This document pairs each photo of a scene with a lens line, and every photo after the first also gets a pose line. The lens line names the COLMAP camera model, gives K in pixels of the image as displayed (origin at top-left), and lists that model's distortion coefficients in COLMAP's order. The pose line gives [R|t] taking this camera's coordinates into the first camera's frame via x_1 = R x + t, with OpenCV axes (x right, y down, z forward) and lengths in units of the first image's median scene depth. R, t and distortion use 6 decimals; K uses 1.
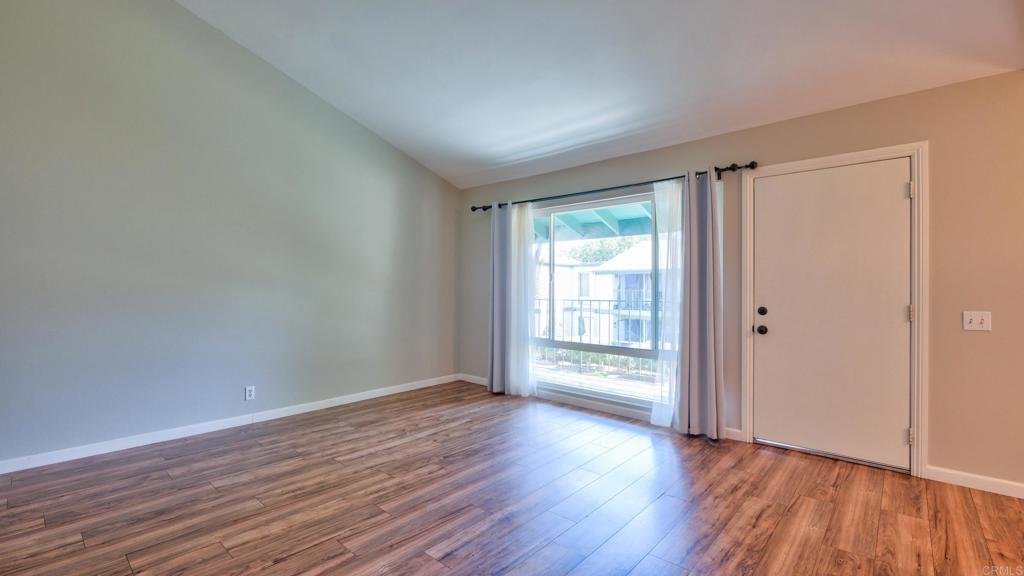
lens RADIAL K [[452.0, 0, 504.9], [0, 452.0, 279.3], [0, 0, 1]] dist [-0.005455, -0.000219]
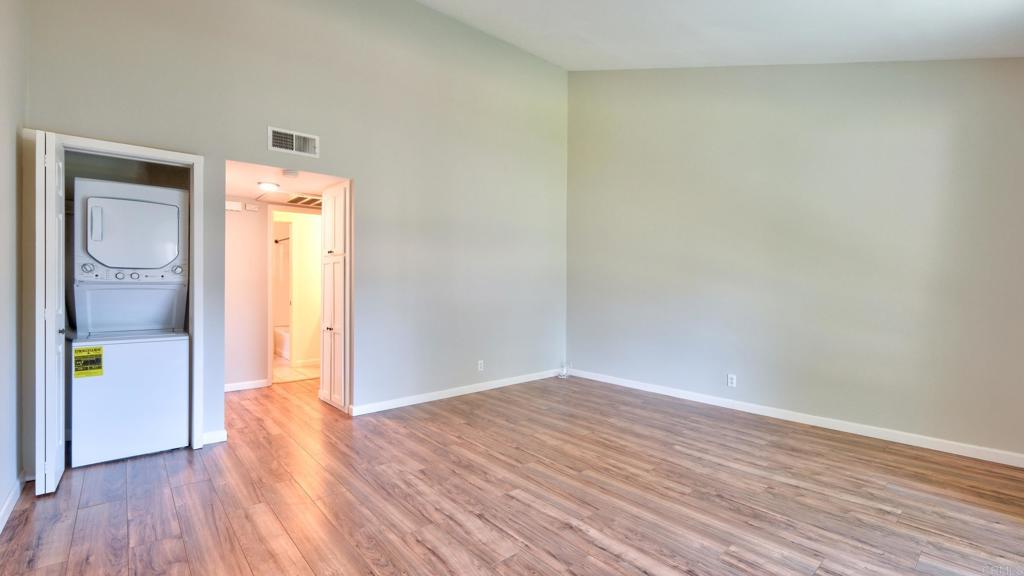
lens RADIAL K [[452.0, 0, 511.6], [0, 452.0, 290.9], [0, 0, 1]] dist [-0.005455, -0.000219]
pose [[-0.147793, 0.002527, -0.989015, 0.692851], [0.010329, 0.999946, 0.001011, 0.037514], [0.988964, -0.010066, -0.147811, 0.771957]]
